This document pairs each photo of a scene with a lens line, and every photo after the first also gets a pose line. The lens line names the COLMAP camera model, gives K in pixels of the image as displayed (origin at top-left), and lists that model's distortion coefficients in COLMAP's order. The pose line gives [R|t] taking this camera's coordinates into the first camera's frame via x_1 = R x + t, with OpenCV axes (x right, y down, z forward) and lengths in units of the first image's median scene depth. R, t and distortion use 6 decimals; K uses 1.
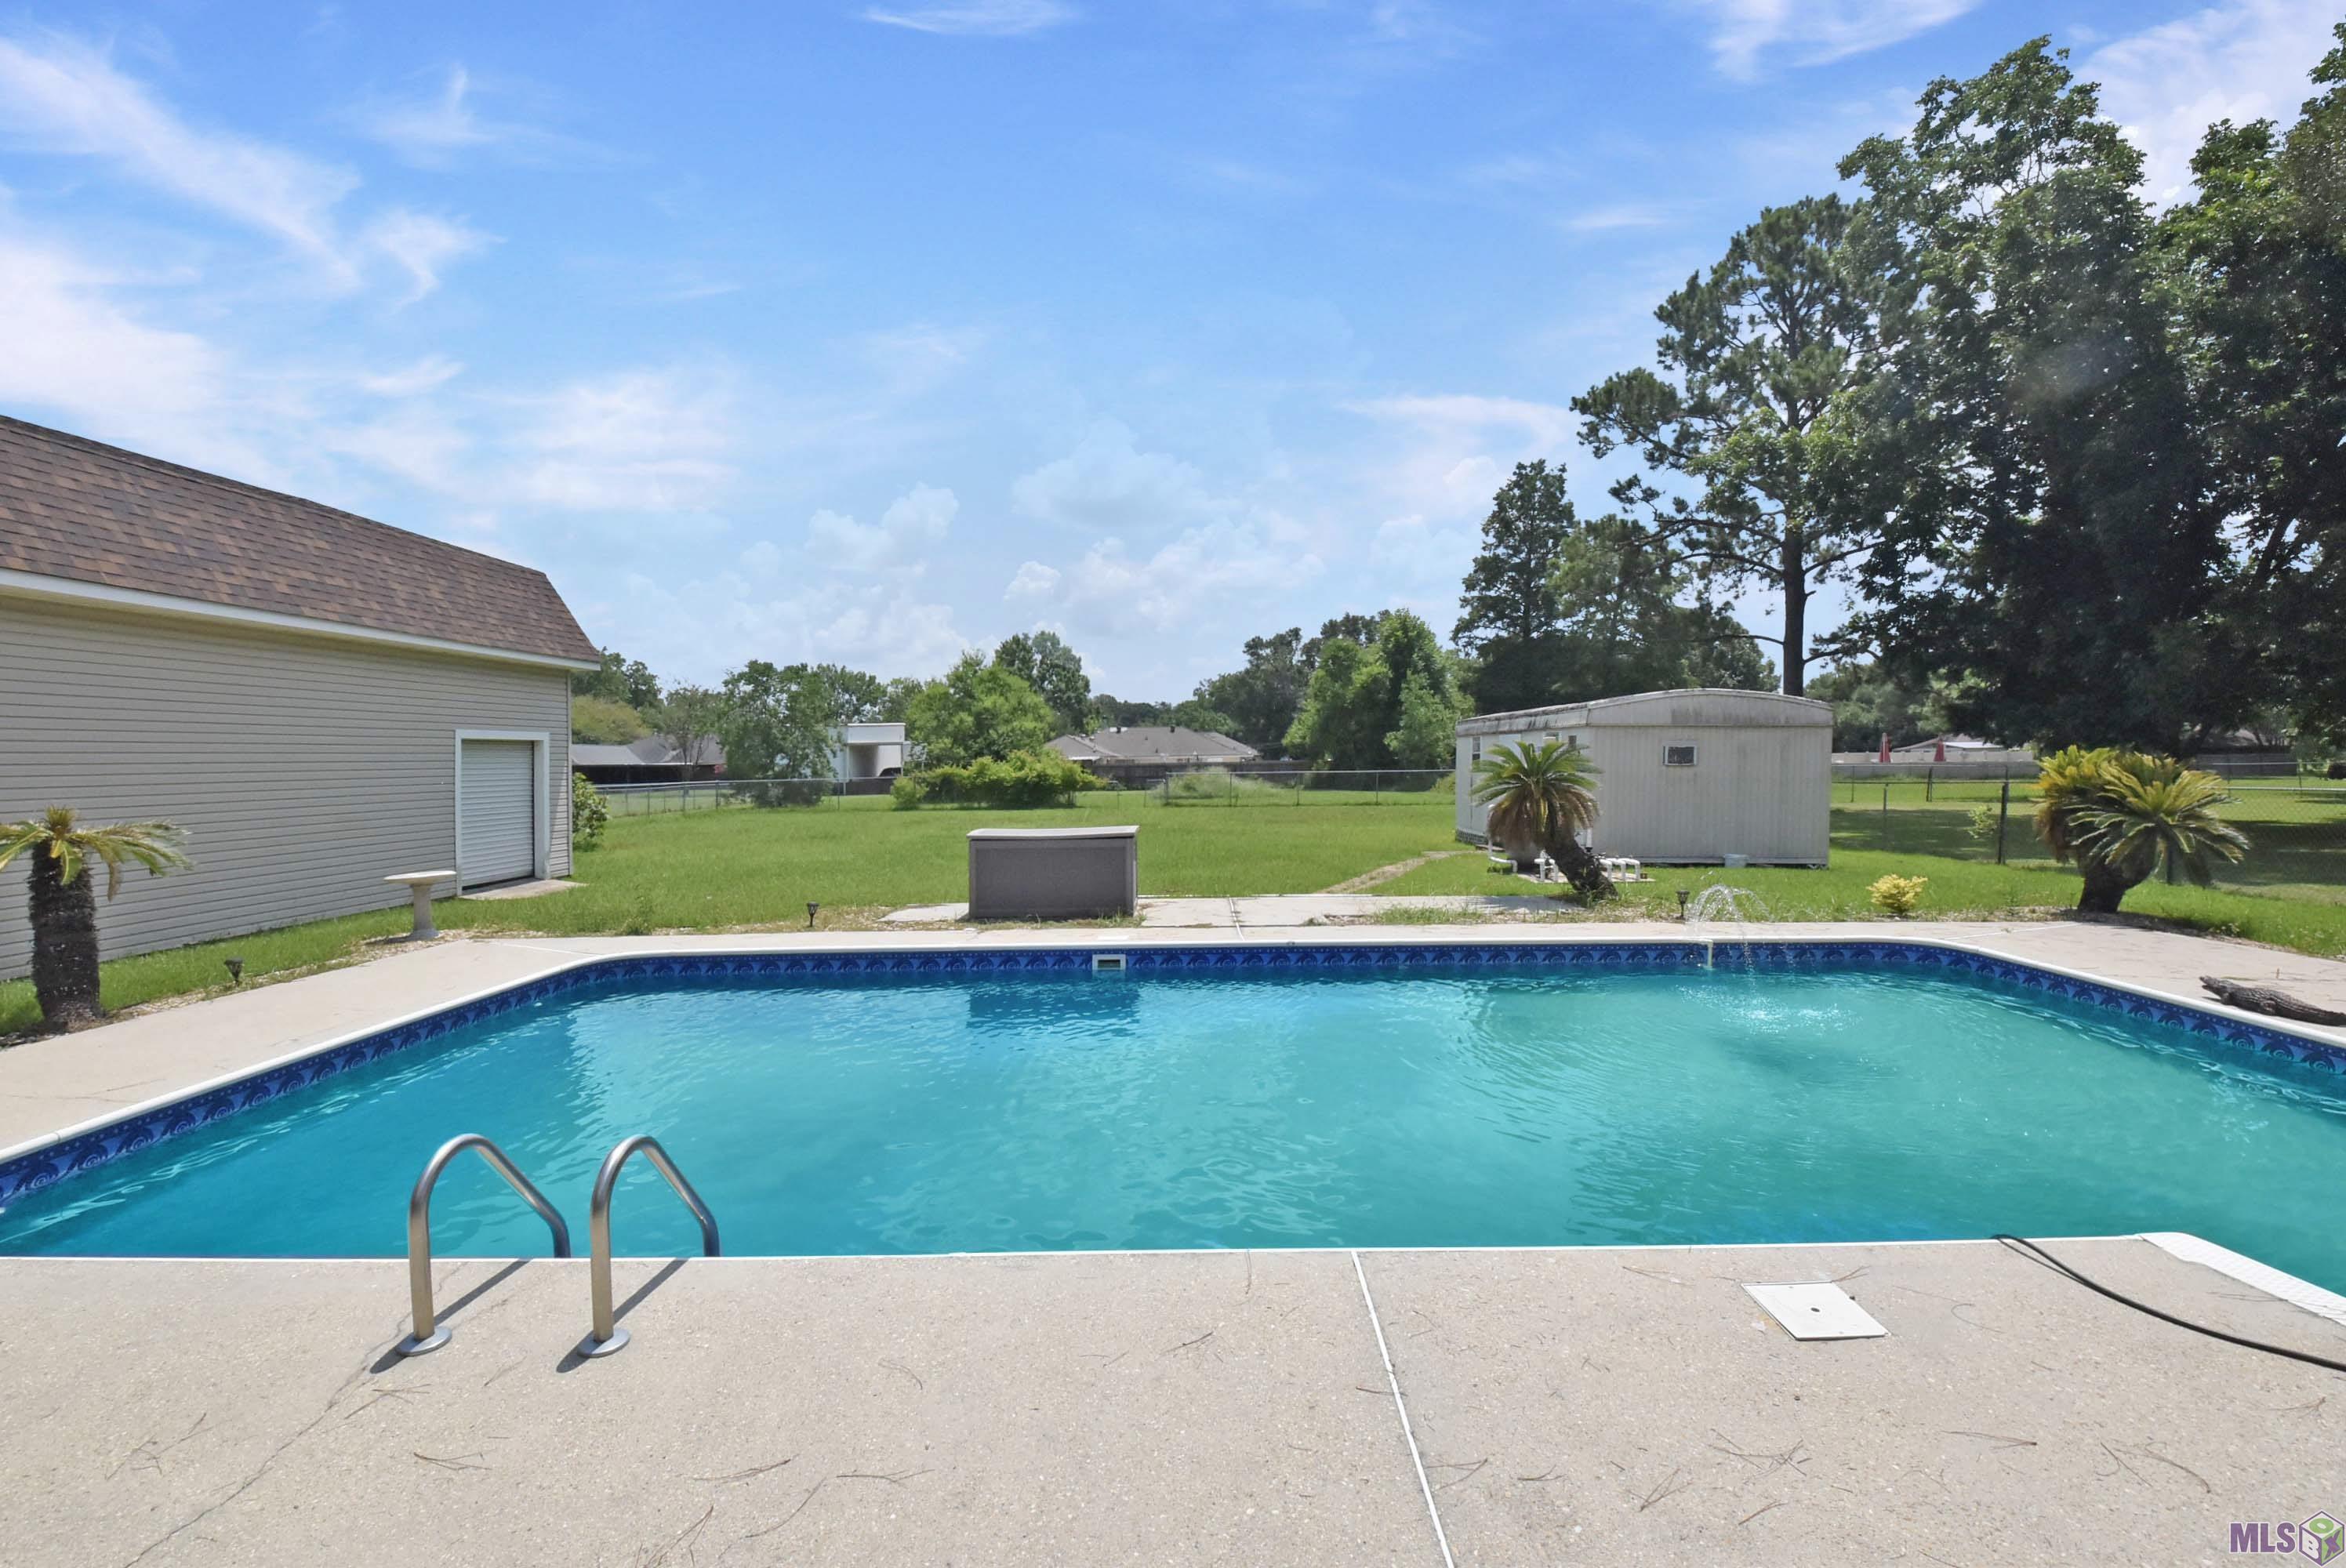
lens RADIAL K [[1066.3, 0, 1167.5], [0, 1066.3, 817.7], [0, 0, 1]] dist [-0.000326, -0.029813]
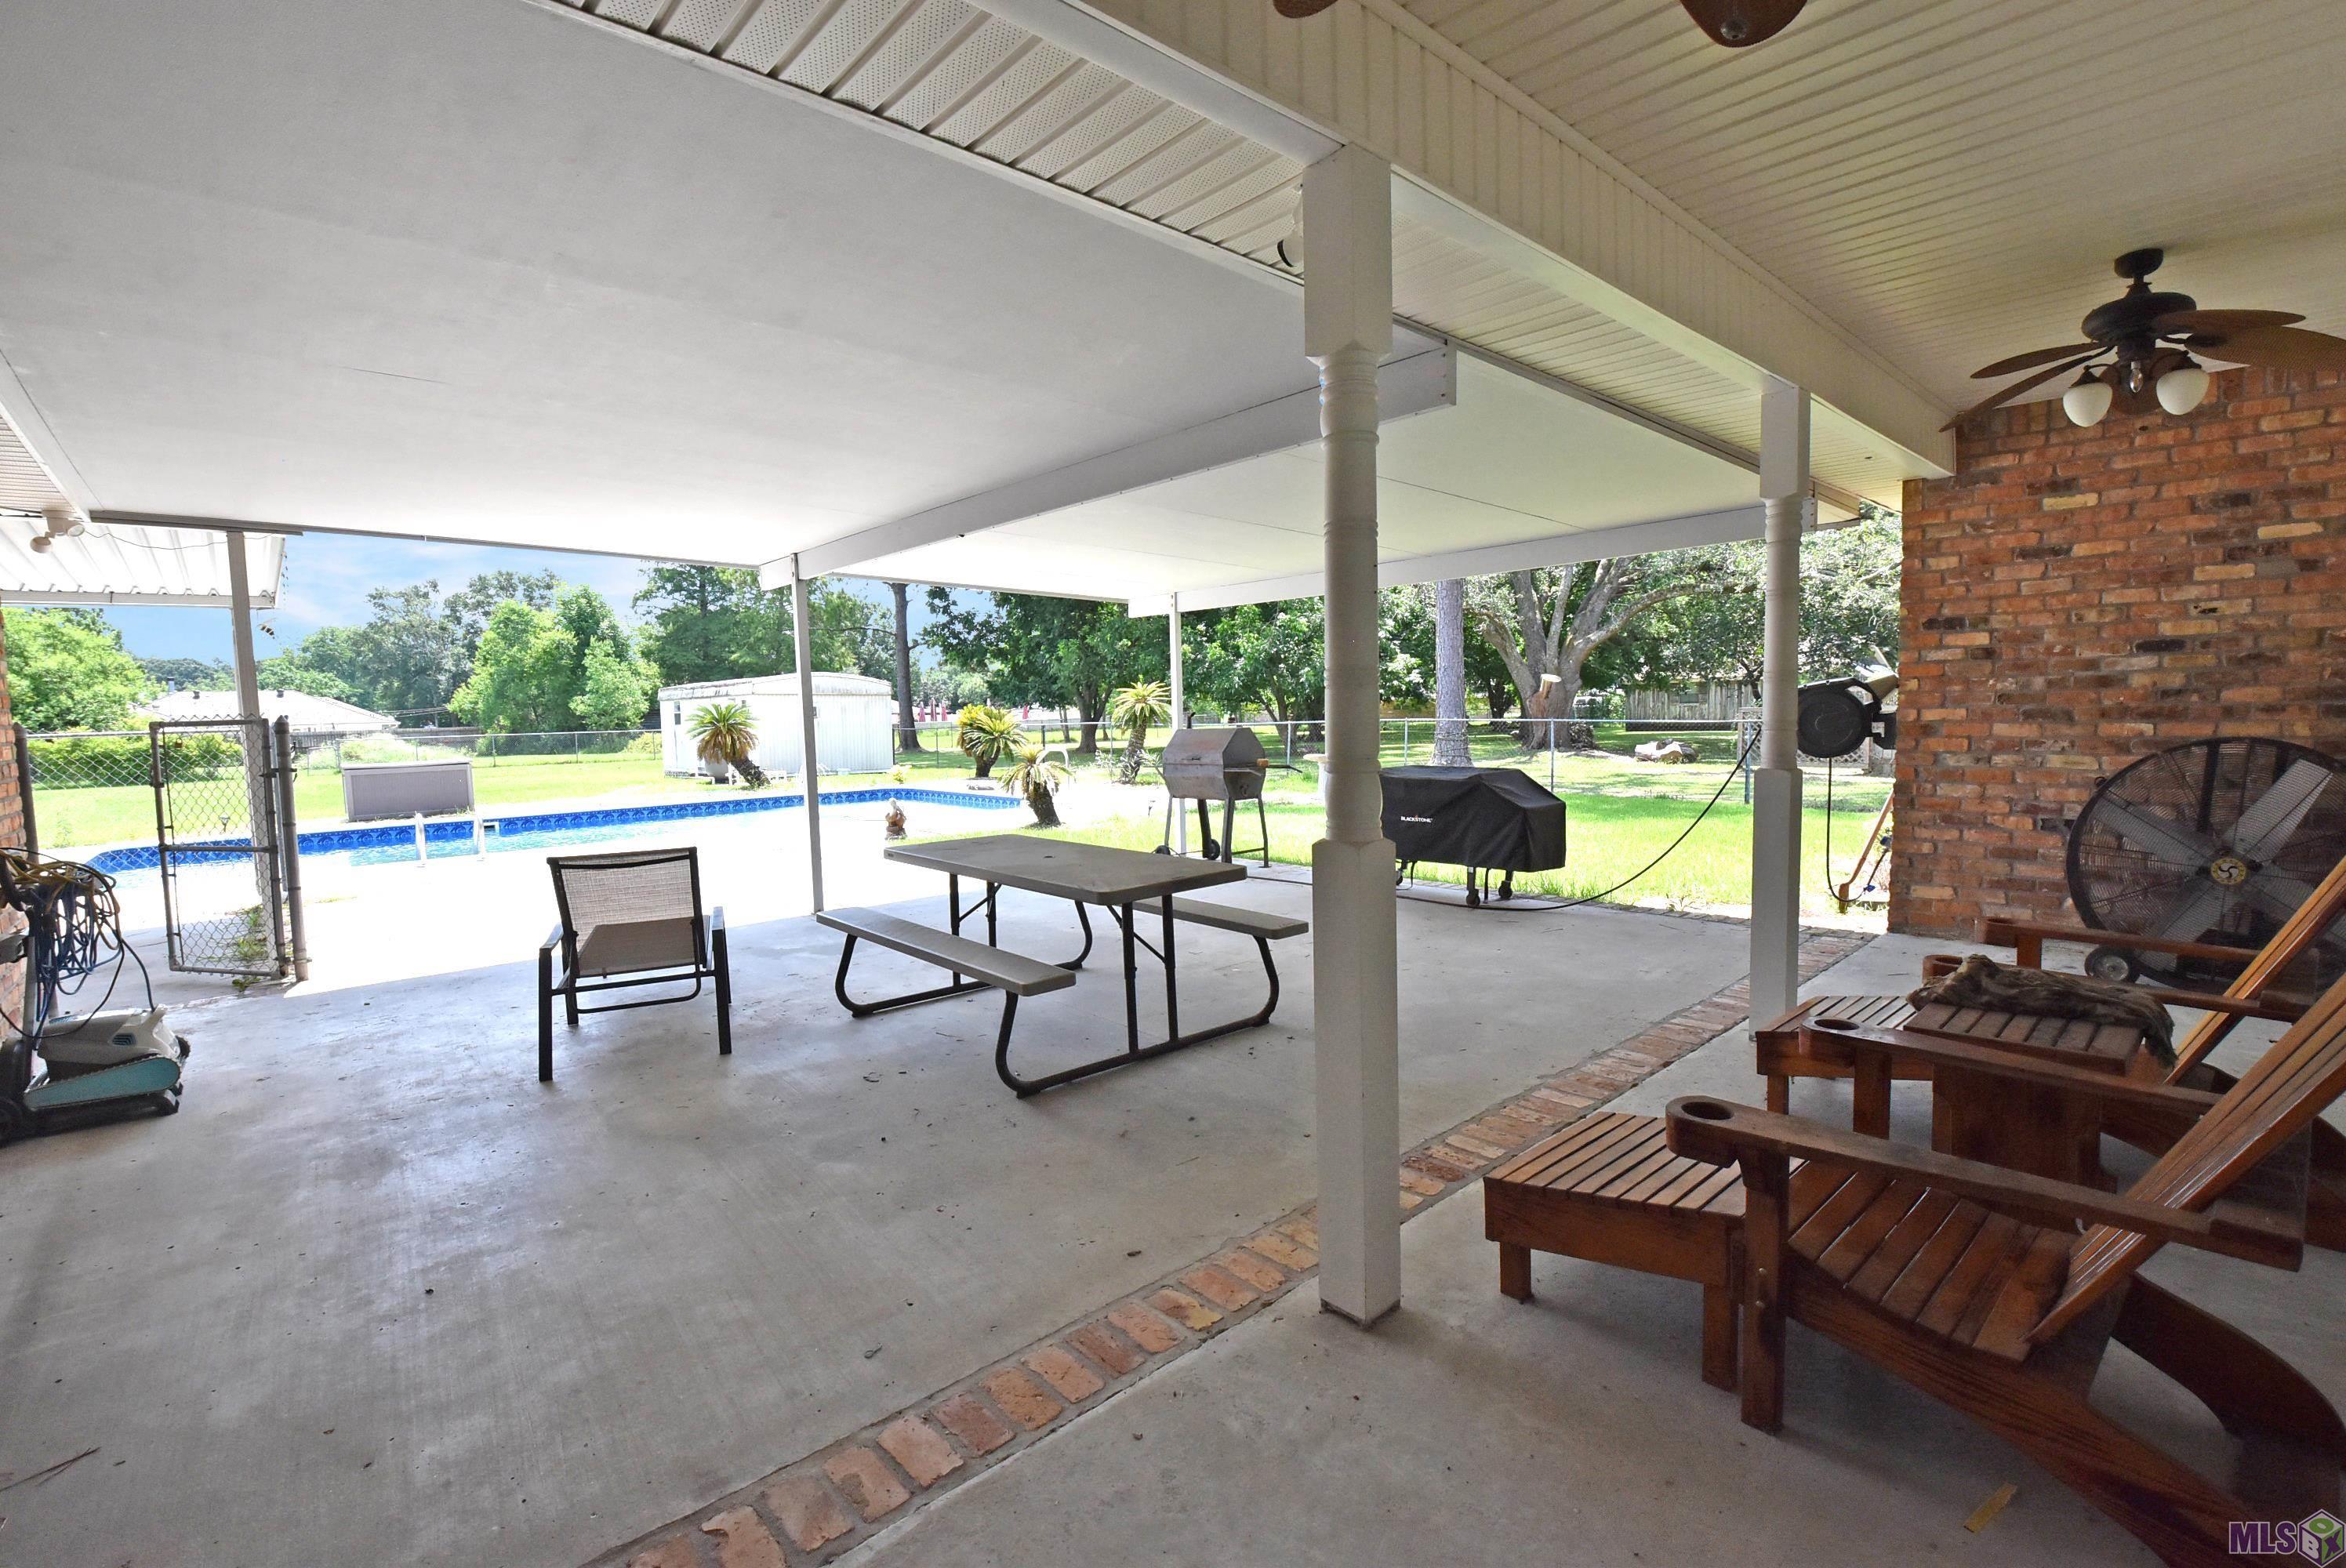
lens RADIAL K [[1066.3, 0, 1167.5], [0, 1066.3, 817.7], [0, 0, 1]] dist [-0.000326, -0.029813]
pose [[0.745920, -0.070031, 0.662344, -0.055475], [0.048333, 0.997526, 0.051038, 0.012345], [-0.664280, -0.006057, 0.747459, -0.157423]]
